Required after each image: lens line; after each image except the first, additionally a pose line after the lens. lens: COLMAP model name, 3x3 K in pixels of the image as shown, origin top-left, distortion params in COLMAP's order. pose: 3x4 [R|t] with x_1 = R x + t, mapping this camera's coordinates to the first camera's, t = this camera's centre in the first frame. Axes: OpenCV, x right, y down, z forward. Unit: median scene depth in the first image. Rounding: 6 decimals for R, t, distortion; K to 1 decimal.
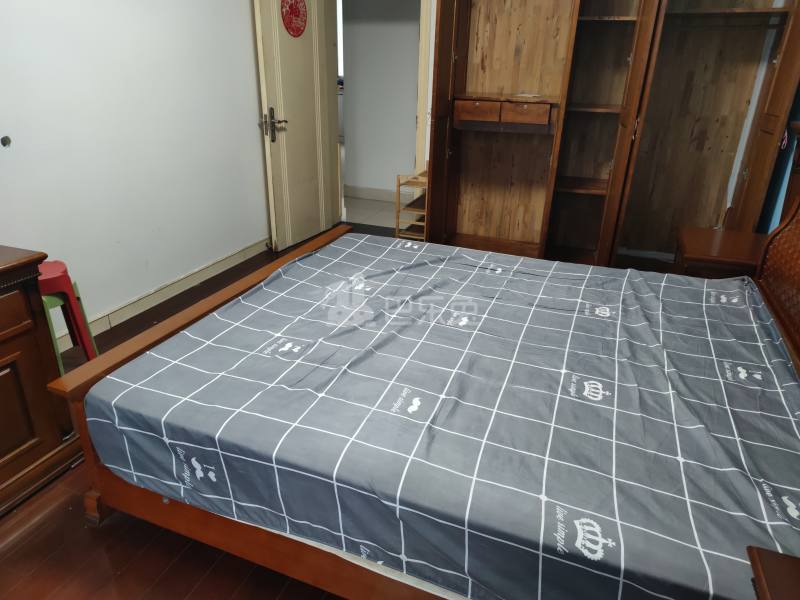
lens RADIAL K [[565.8, 0, 396.5], [0, 565.8, 303.1], [0, 0, 1]] dist [0.059101, -0.060203]
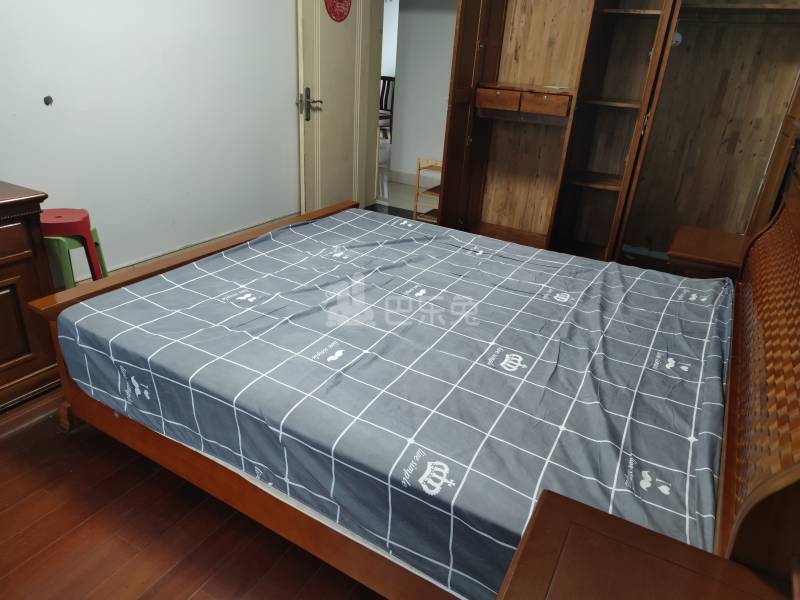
lens RADIAL K [[565.8, 0, 397.3], [0, 565.8, 302.6], [0, 0, 1]] dist [0.059101, -0.060203]
pose [[0.987234, 0.095723, -0.127300, 0.198170], [-0.094559, 0.995404, 0.015169, 0.036489], [0.128167, -0.002938, 0.991748, -0.046044]]
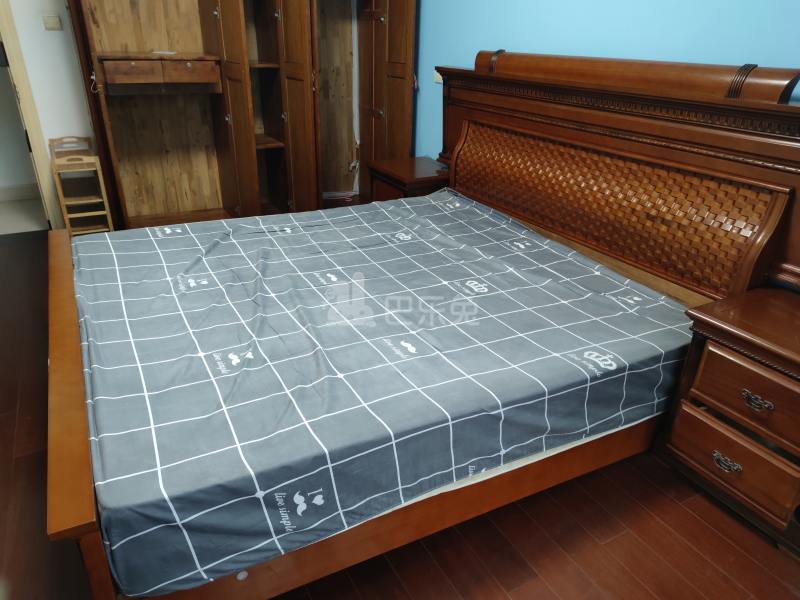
lens RADIAL K [[565.8, 0, 406.1], [0, 565.8, 305.7], [0, 0, 1]] dist [0.059101, -0.060203]
pose [[0.645138, -0.336685, 0.685887, -0.485903], [0.289670, 0.938442, 0.188197, -0.069020], [-0.707028, 0.077268, 0.702952, 0.172977]]
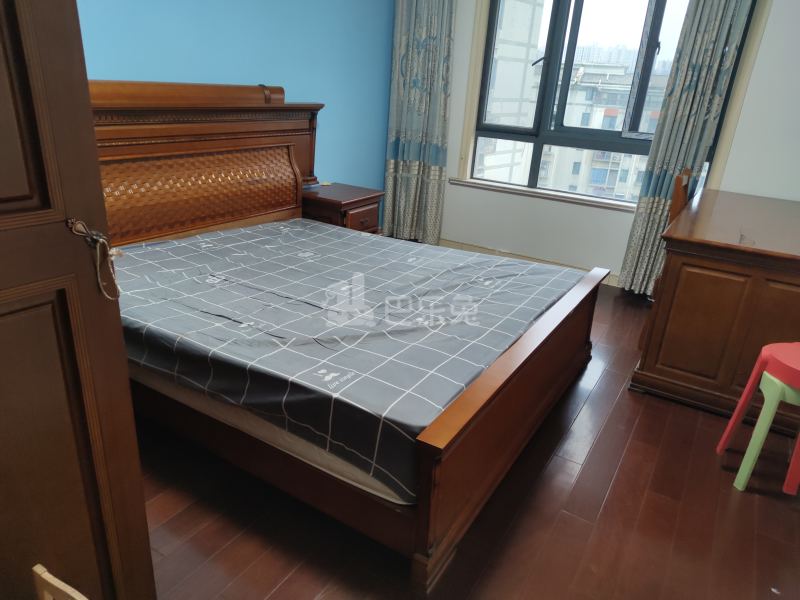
lens RADIAL K [[565.8, 0, 401.4], [0, 565.8, 300.7], [0, 0, 1]] dist [0.059101, -0.060203]
pose [[-0.978925, -0.148364, 0.140334, -0.154270], [-0.008410, 0.715879, 0.698174, -0.728096], [-0.204046, 0.682280, -0.702040, 1.714787]]
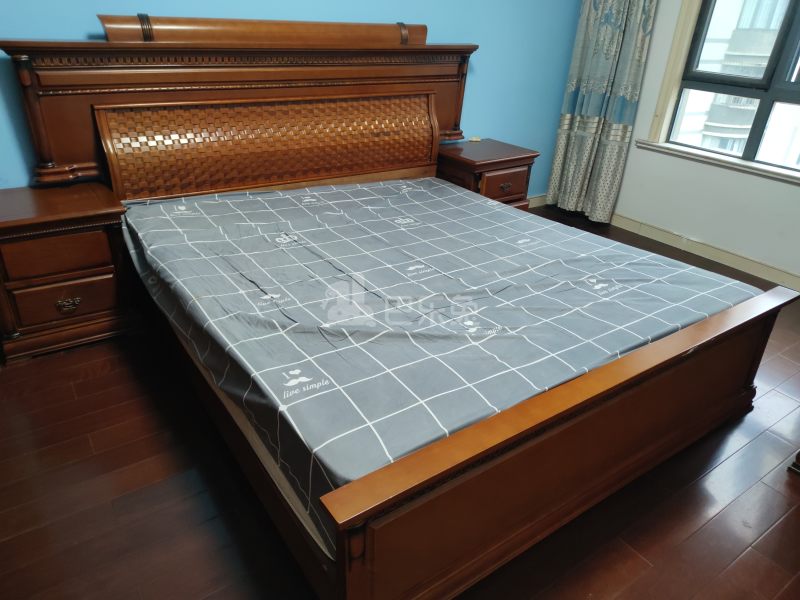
lens RADIAL K [[565.8, 0, 394.6], [0, 565.8, 303.8], [0, 0, 1]] dist [0.059101, -0.060203]
pose [[-0.821649, -0.317666, 0.473267, -0.328493], [0.162608, 0.665164, 0.728777, -0.626248], [-0.546308, 0.675756, -0.494876, 1.468937]]
